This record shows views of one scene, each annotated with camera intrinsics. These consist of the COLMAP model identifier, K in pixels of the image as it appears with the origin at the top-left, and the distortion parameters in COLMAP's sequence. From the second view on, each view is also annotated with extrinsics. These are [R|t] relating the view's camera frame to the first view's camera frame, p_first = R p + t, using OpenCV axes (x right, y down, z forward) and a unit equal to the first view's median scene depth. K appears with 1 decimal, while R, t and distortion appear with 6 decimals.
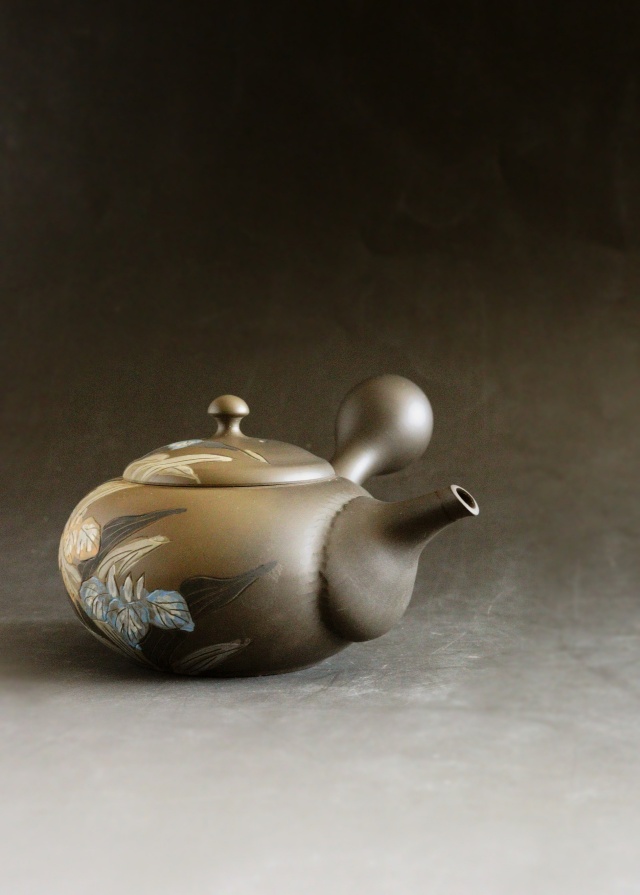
lens RADIAL K [[1439.0, 0, 320.0], [0, 1439.0, 447.5], [0, 0, 1]] dist [-0.001574, 0.001515]
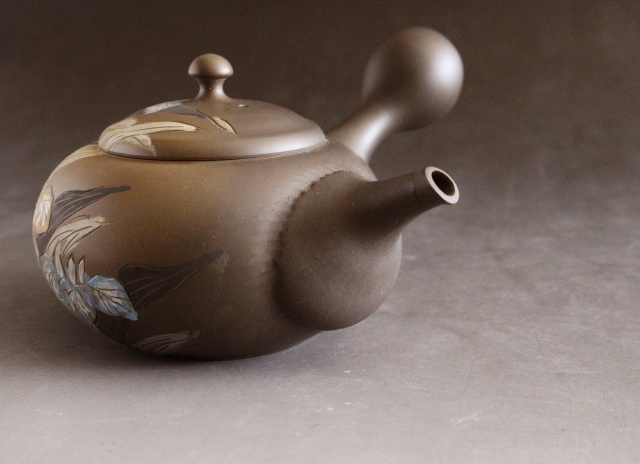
lens RADIAL K [[1030.1, 0, 320.0], [0, 1030.1, 232.0], [0, 0, 1]] dist [0.041707, 0.065880]
pose [[0.986959, 0.034583, -0.157212, 0.126712], [-0.008469, 0.986453, 0.163827, -0.036313], [0.160748, -0.160359, 0.973881, 0.380579]]
